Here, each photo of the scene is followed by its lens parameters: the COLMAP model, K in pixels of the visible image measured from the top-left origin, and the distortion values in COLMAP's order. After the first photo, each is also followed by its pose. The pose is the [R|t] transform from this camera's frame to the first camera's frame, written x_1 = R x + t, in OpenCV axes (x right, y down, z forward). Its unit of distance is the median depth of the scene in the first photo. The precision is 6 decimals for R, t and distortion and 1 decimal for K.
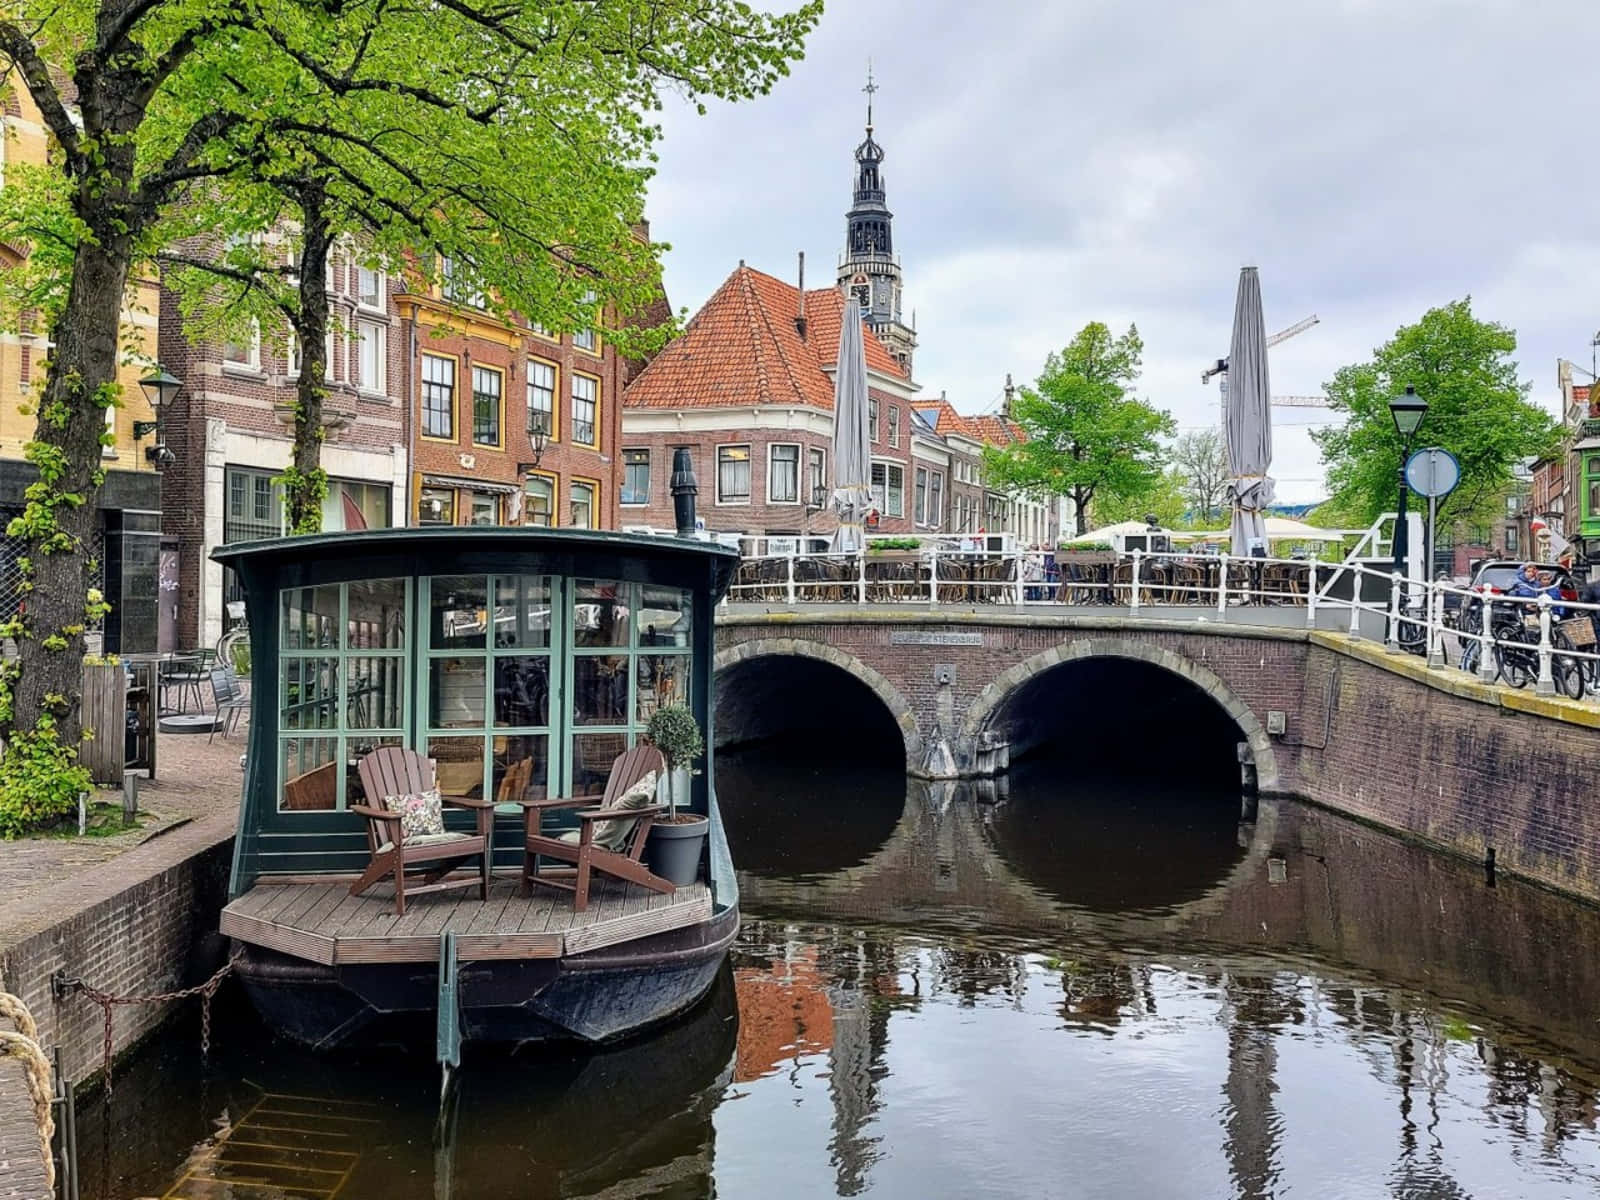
lens RADIAL K [[1484.3, 0, 800.0], [0, 1484.3, 600.0], [0, 0, 1]] dist [0.074957, -0.010389]
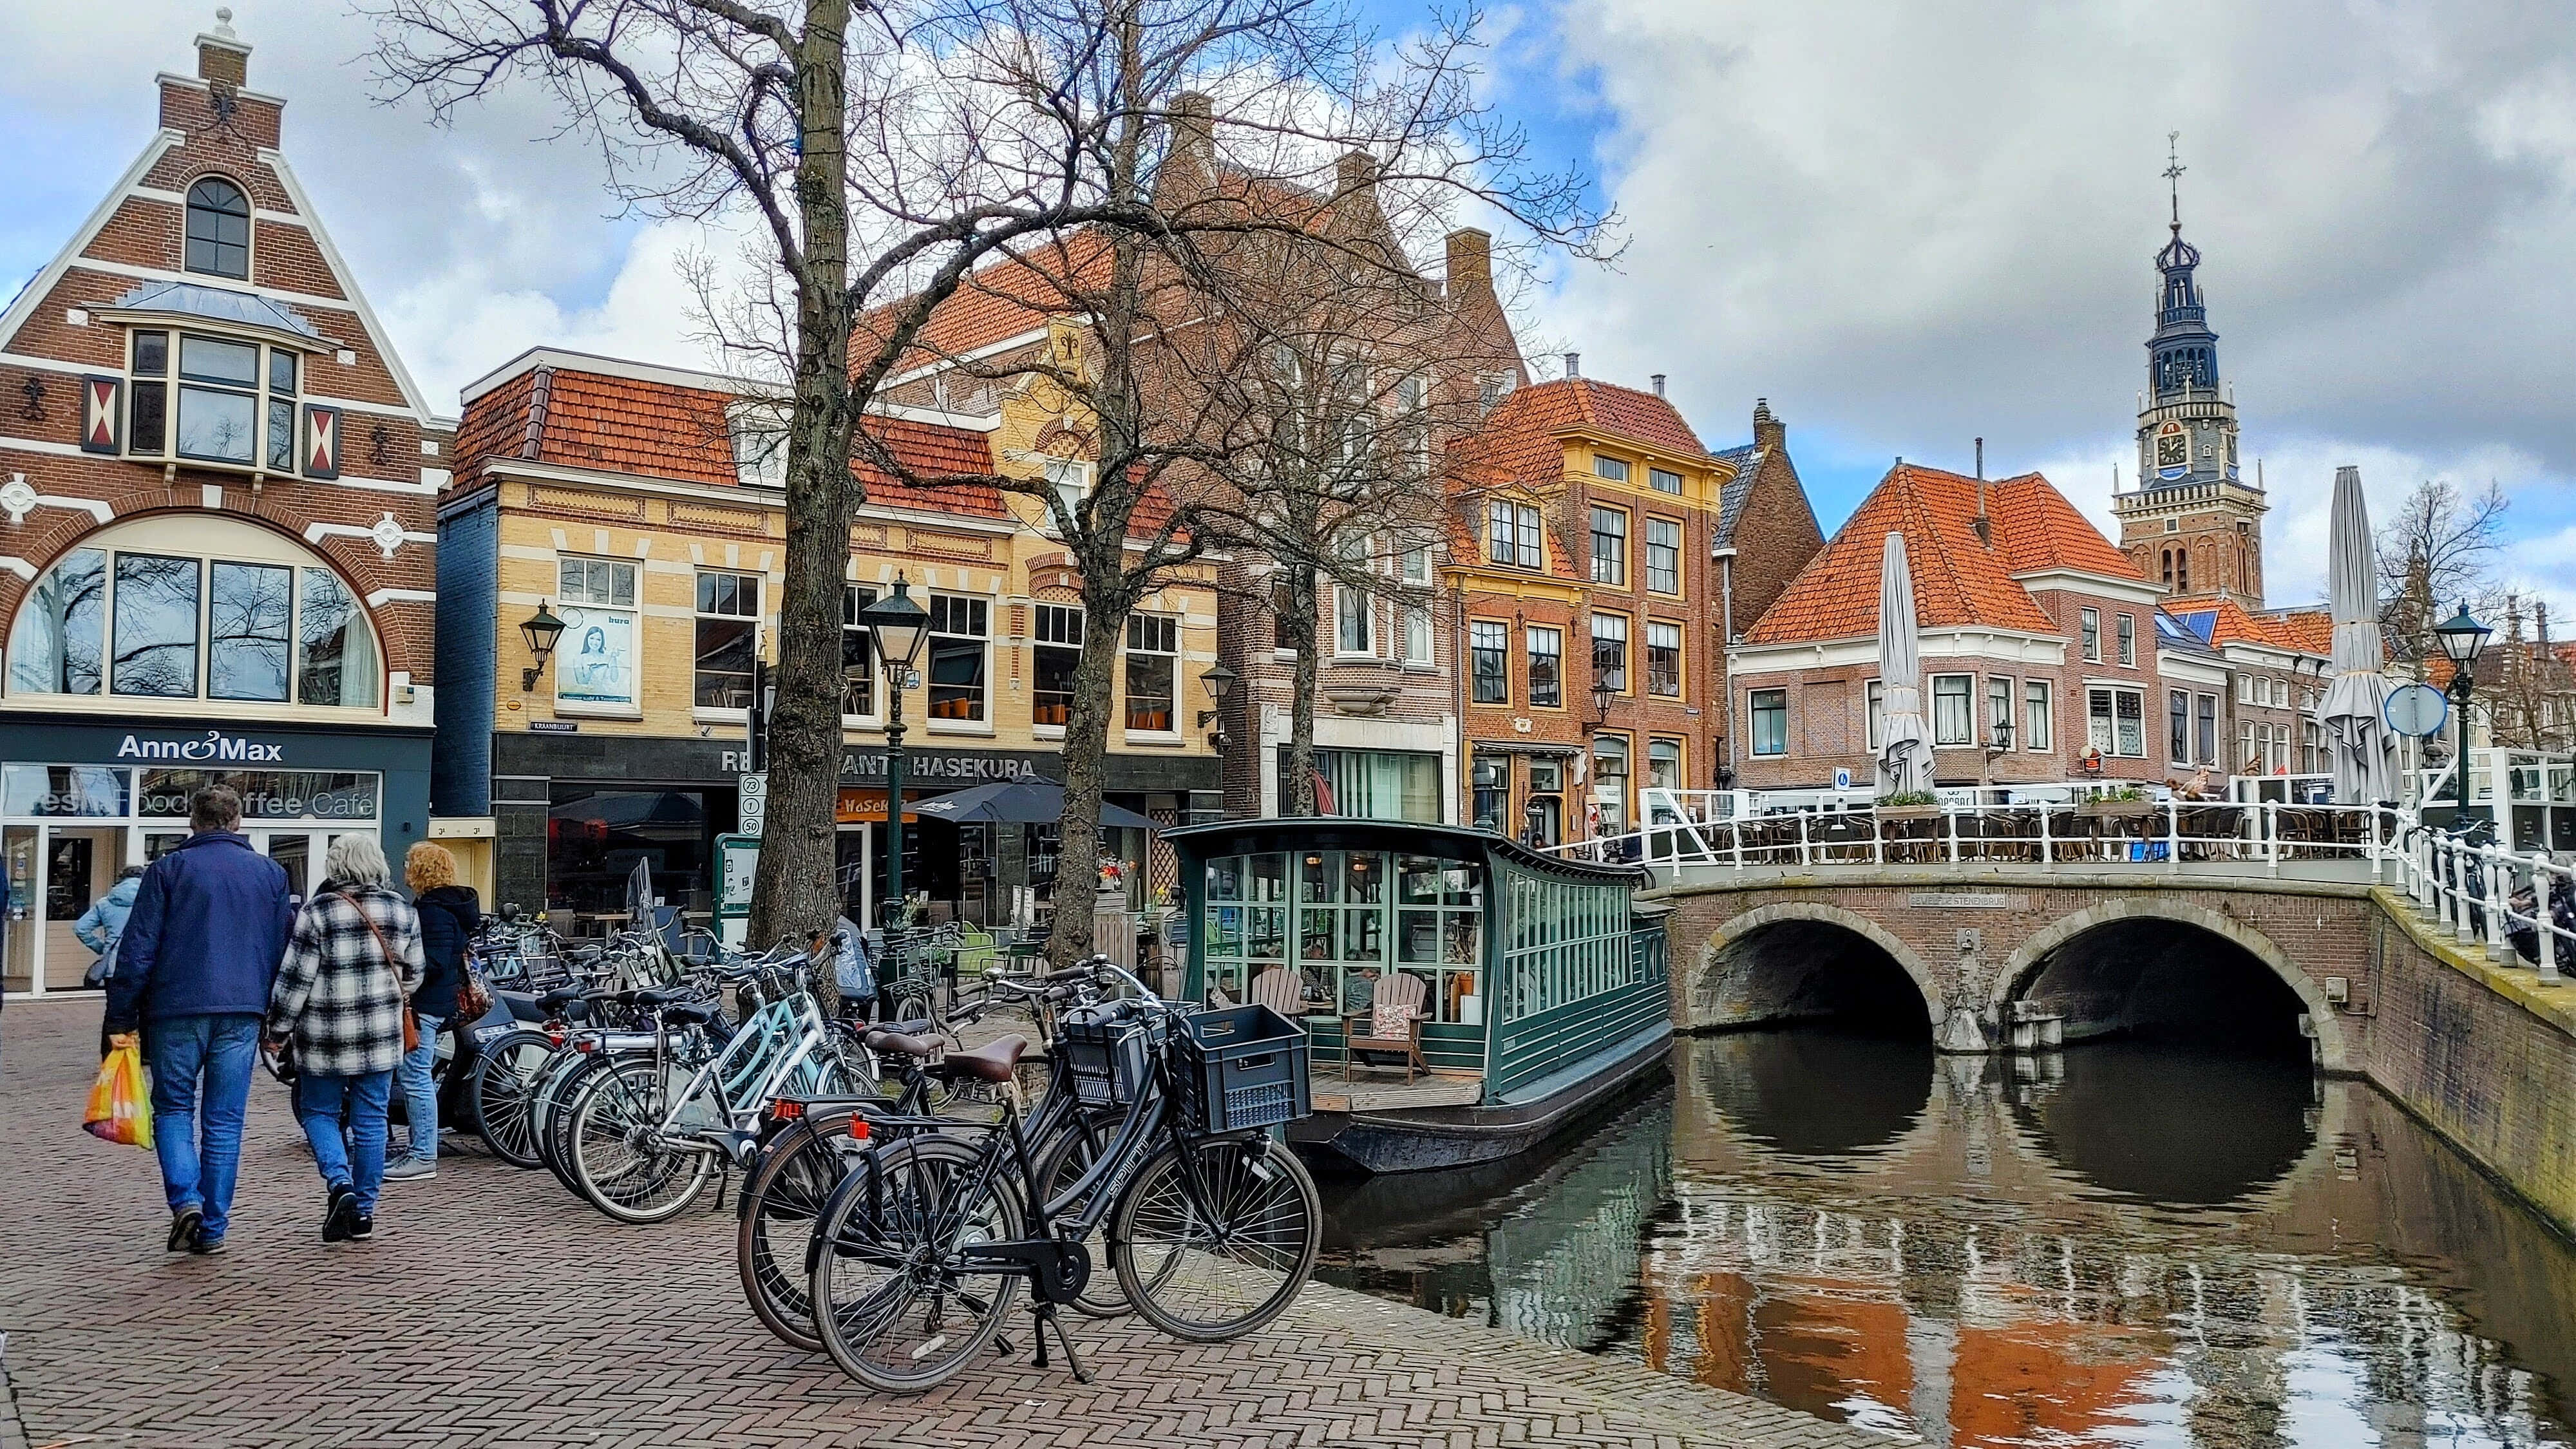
lens RADIAL K [[1901.7, 0, 1288.0], [0, 1901.7, 724.5], [0, 0, 1]] dist [0.056804, -0.004350]
pose [[0.913191, -0.048749, -0.404606, 0.151038], [0.016500, 0.996428, -0.082816, 0.006765], [0.407198, 0.068951, 0.910734, -0.203832]]
